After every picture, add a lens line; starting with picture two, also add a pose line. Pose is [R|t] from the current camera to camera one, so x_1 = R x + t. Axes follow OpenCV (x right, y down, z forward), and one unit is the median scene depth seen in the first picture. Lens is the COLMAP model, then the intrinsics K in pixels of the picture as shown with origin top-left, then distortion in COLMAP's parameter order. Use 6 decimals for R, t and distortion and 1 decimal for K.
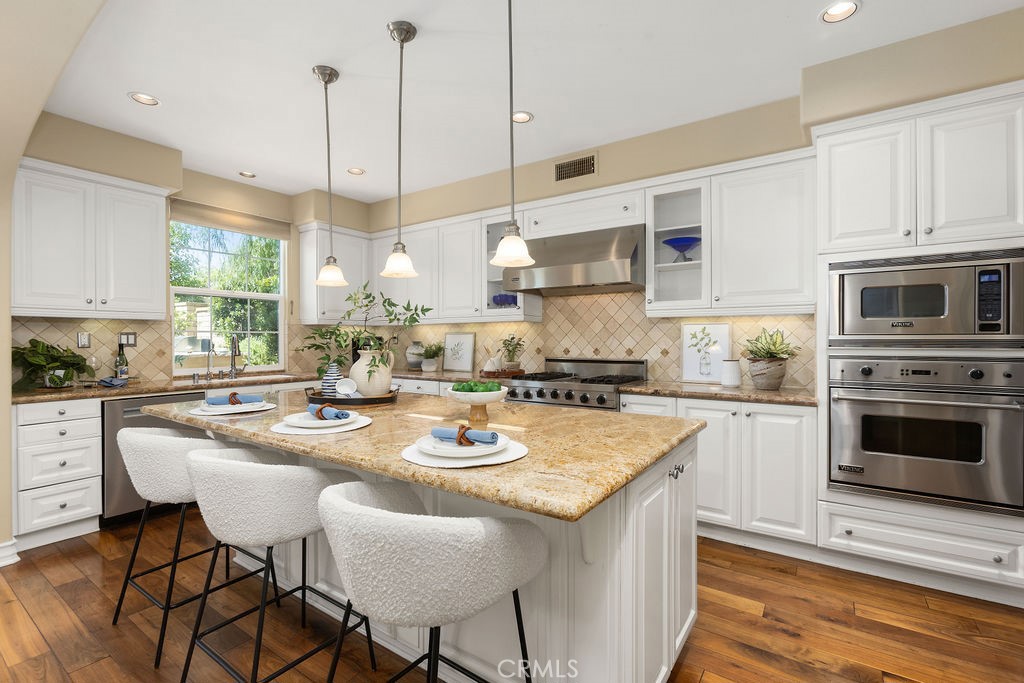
lens RADIAL K [[465.0, 0, 516.1], [0, 465.0, 337.7], [0, 0, 1]] dist [-0.000961, 0.000138]
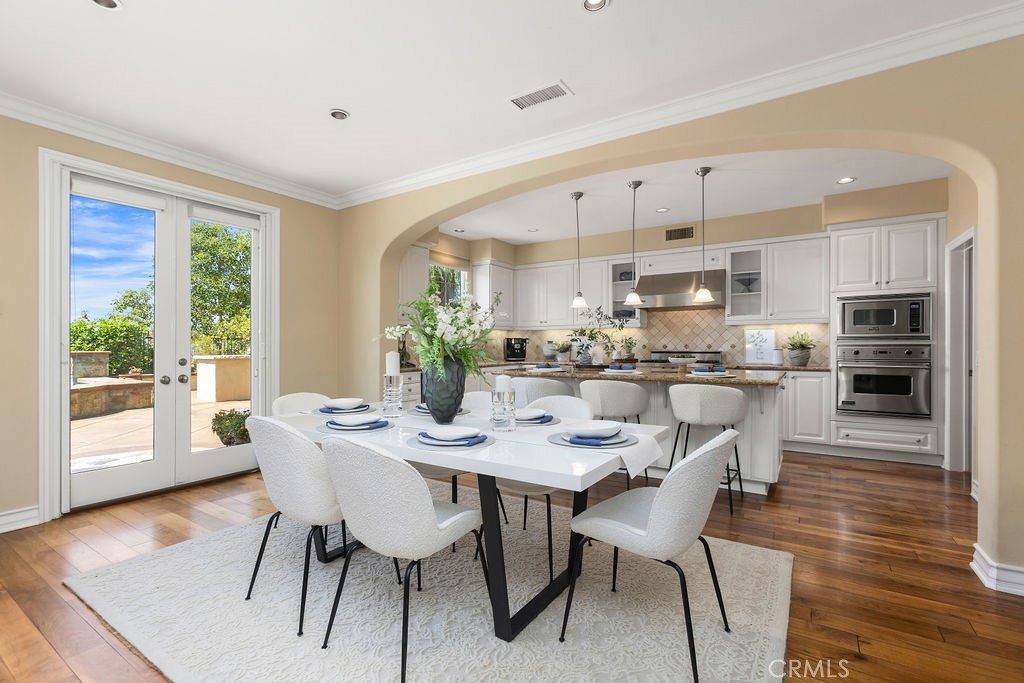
lens RADIAL K [[469.6, 0, 512.5], [0, 469.6, 346.2], [0, 0, 1]] dist [0.002844, 0.000719]
pose [[0.999494, 0.000642, 0.031801, -0.556416], [-0.000706, 0.999998, 0.001996, 0.031158], [-0.031799, -0.002017, 0.999492, -0.687787]]
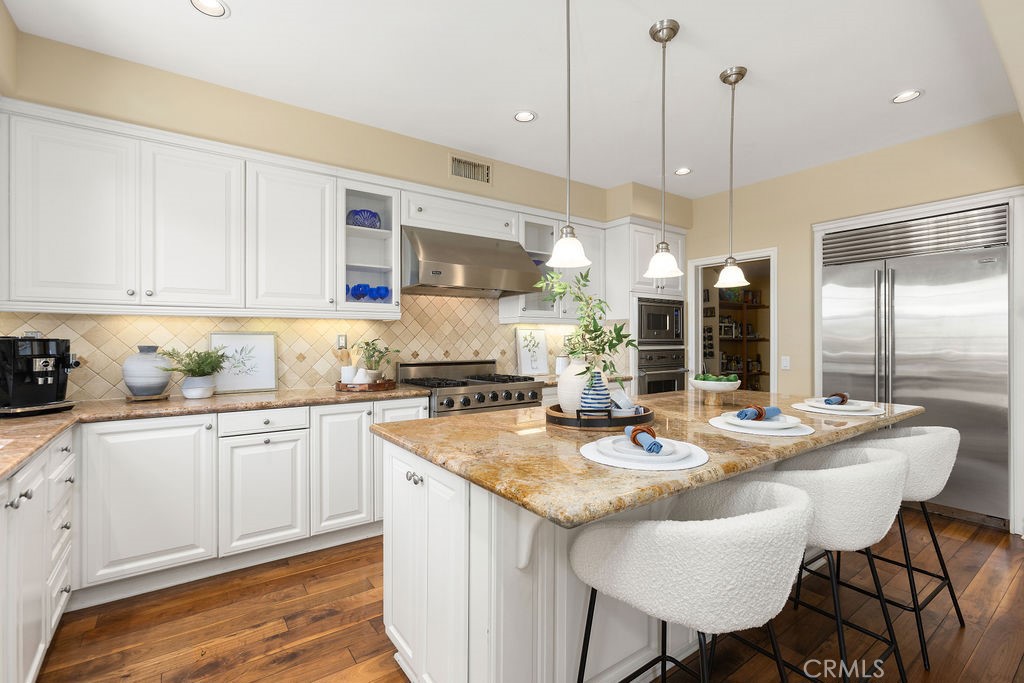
lens RADIAL K [[487.0, 0, 541.7], [0, 487.0, 338.8], [0, 0, 1]] dist [-0.018660, -0.000278]
pose [[0.307473, 0.003414, 0.951551, -0.887228], [-0.000242, 0.999994, -0.003509, 0.001259], [-0.951557, 0.000849, 0.307472, 0.581425]]
